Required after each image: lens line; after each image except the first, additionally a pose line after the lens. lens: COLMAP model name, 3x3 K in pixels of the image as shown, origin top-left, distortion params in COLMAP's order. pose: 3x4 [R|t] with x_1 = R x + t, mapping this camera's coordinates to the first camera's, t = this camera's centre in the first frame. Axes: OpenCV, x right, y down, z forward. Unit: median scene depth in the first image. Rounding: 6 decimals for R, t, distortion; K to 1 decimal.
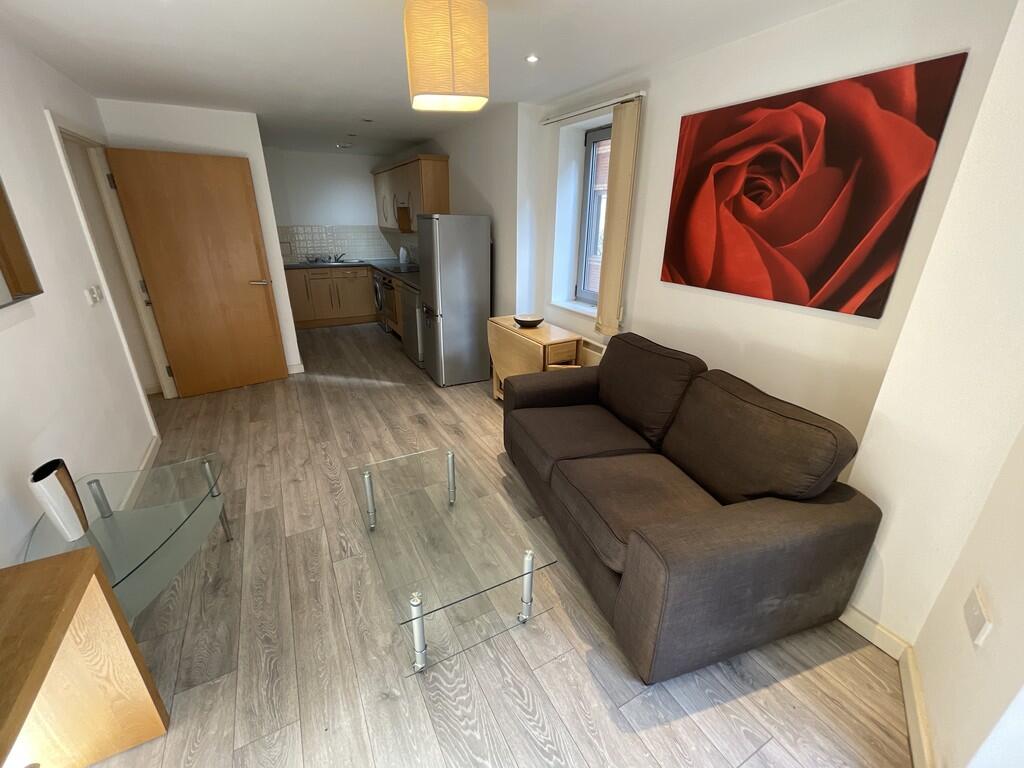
lens RADIAL K [[428.6, 0, 506.8], [0, 428.6, 384.9], [0, 0, 1]] dist [-0.000350, 0.000504]
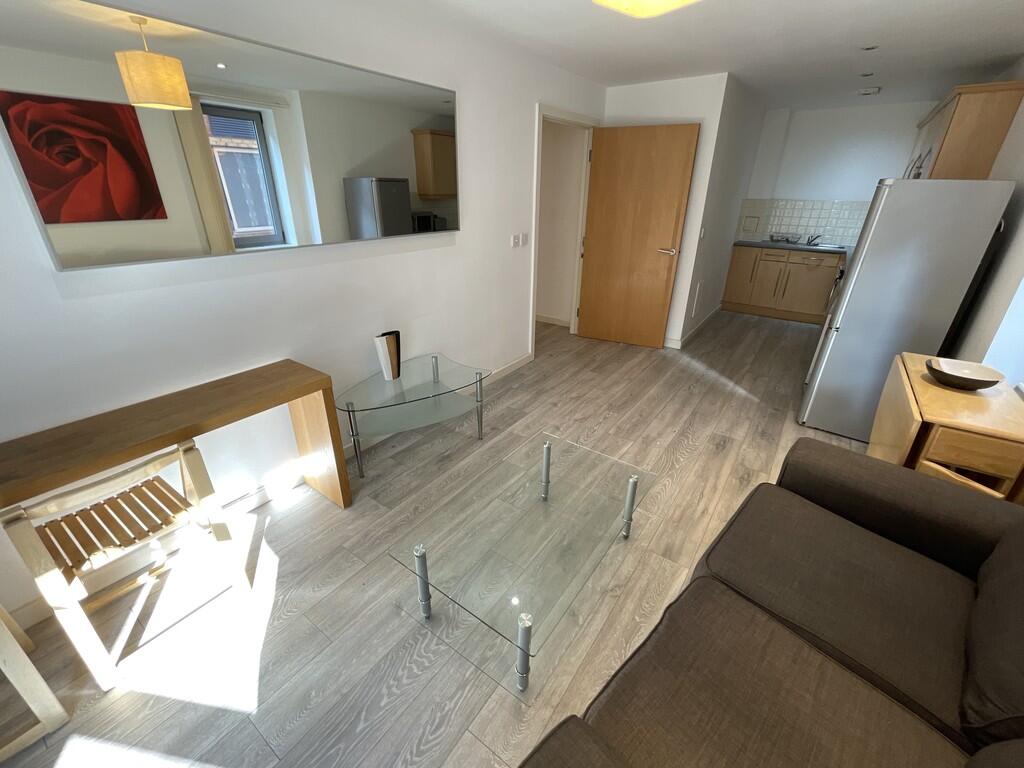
lens RADIAL K [[428.6, 0, 510.9], [0, 428.6, 385.3], [0, 0, 1]] dist [-0.000350, 0.000504]
pose [[0.442004, 0.374327, -0.815176, 0.286781], [-0.337413, 0.911407, 0.235564, -0.087820], [0.831135, 0.170931, 0.529148, 0.286420]]
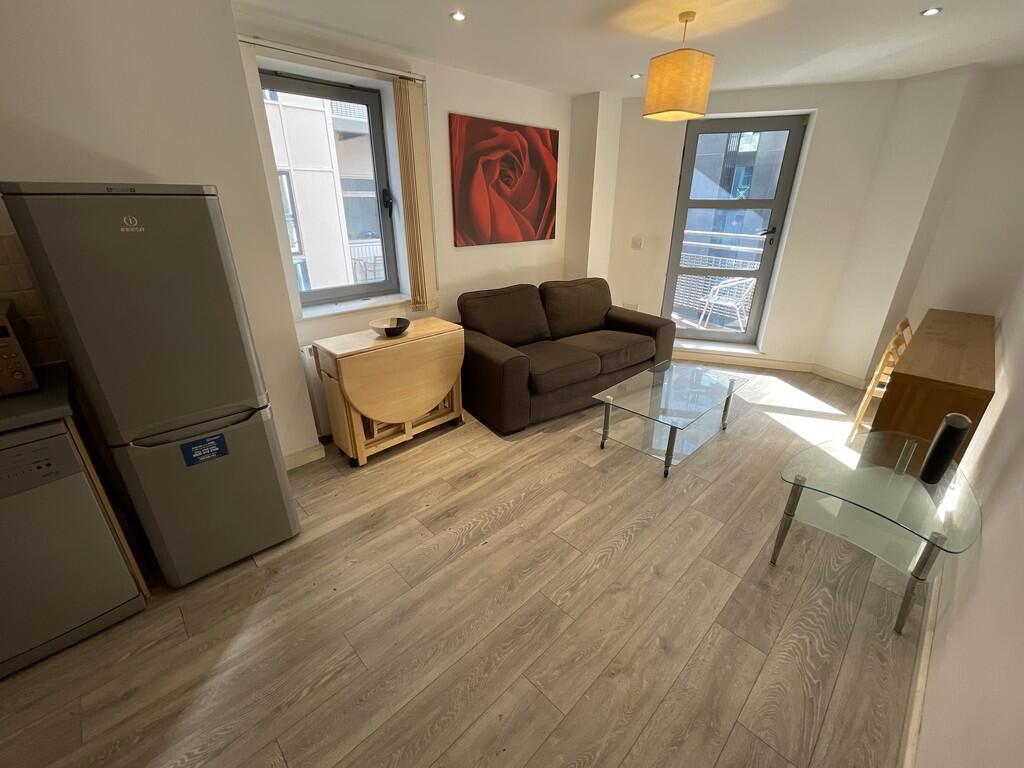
lens RADIAL K [[428.6, 0, 510.8], [0, 428.6, 385.9], [0, 0, 1]] dist [-0.000350, 0.000504]
pose [[-0.276394, -0.385821, 0.880198, -0.870755], [0.355163, 0.810032, 0.466591, -0.411679], [-0.893009, 0.441577, -0.086859, 1.073498]]
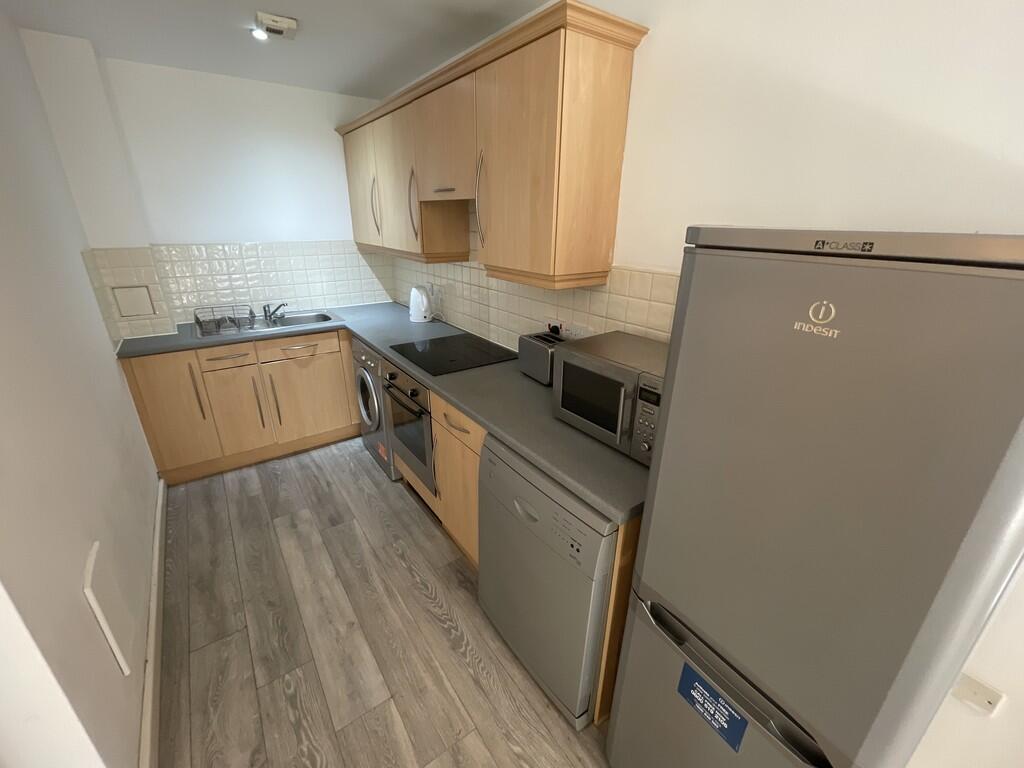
lens RADIAL K [[428.6, 0, 507.5], [0, 428.6, 383.7], [0, 0, 1]] dist [-0.000350, 0.000504]
pose [[0.992311, -0.043761, 0.115774, -0.440788], [0.044327, 0.999014, -0.002320, -0.459411], [-0.115559, 0.007434, 0.993273, 1.136577]]
